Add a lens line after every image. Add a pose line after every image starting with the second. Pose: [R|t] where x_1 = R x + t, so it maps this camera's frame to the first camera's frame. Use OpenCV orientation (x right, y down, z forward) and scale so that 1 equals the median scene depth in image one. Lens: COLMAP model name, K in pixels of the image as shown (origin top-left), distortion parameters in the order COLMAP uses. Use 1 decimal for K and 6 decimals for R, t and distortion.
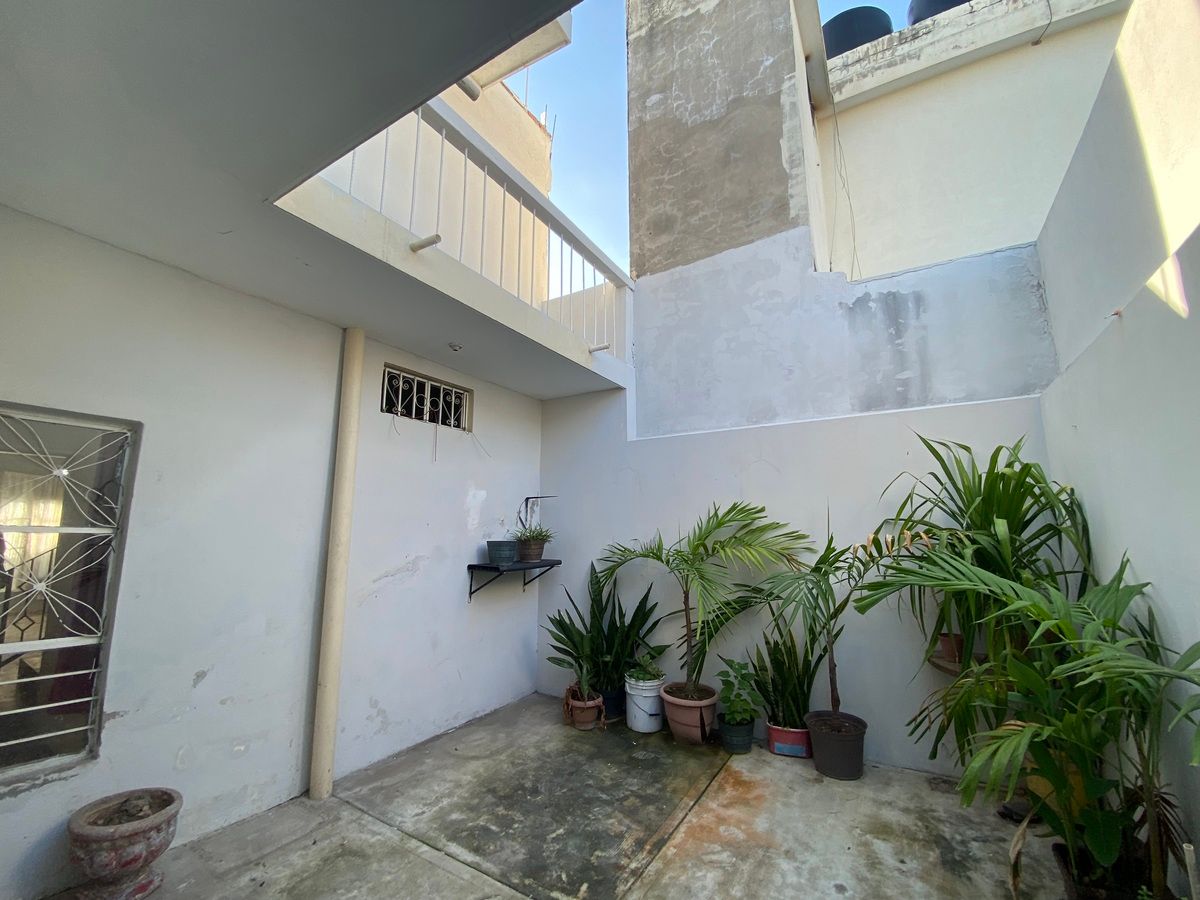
lens RADIAL K [[486.5, 0, 600.0], [0, 486.5, 450.0], [0, 0, 1]] dist [0.027300, -0.020512]
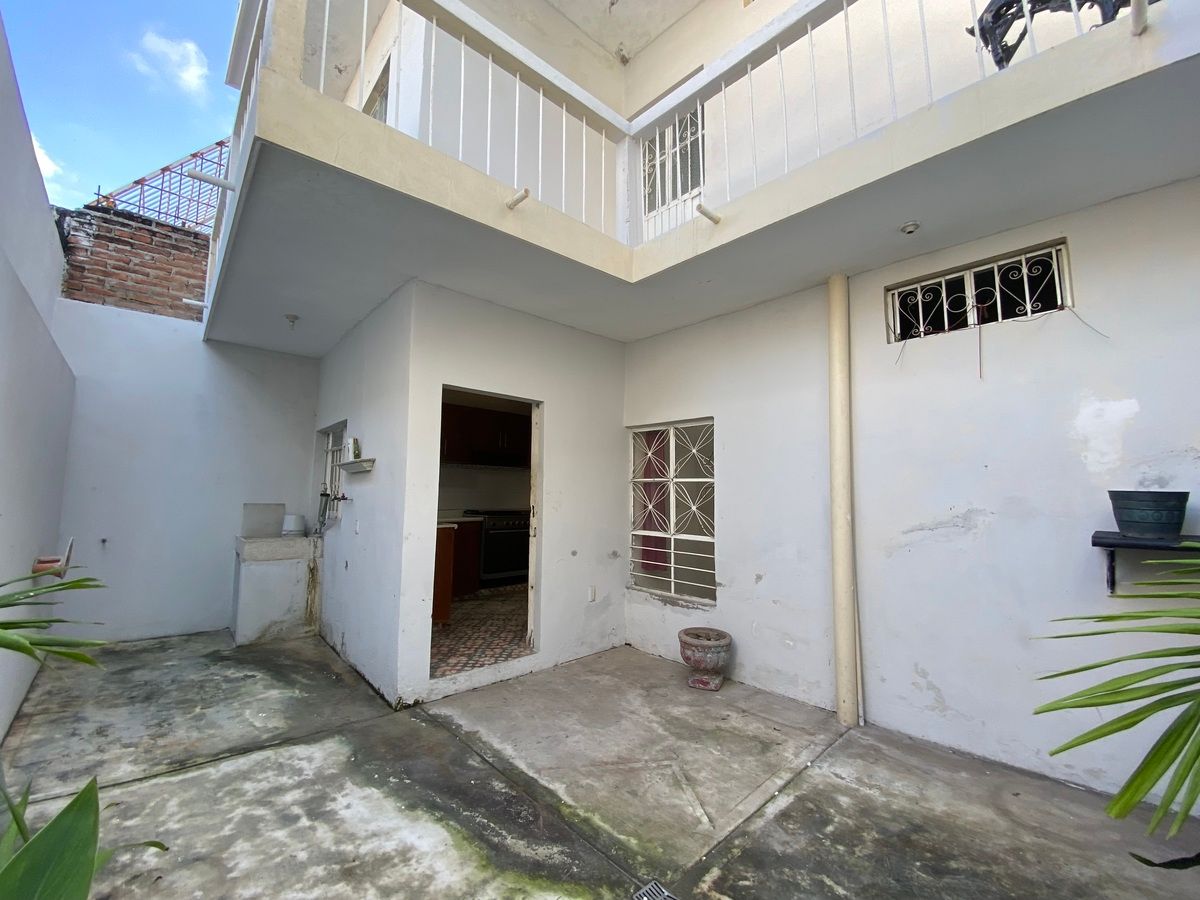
lens RADIAL K [[486.5, 0, 600.0], [0, 486.5, 450.0], [0, 0, 1]] dist [0.027300, -0.020512]
pose [[-0.250536, -0.090849, -0.963835, 0.619902], [0.146688, 0.980530, -0.130552, 0.178904], [0.956930, -0.174091, -0.232331, 0.807639]]
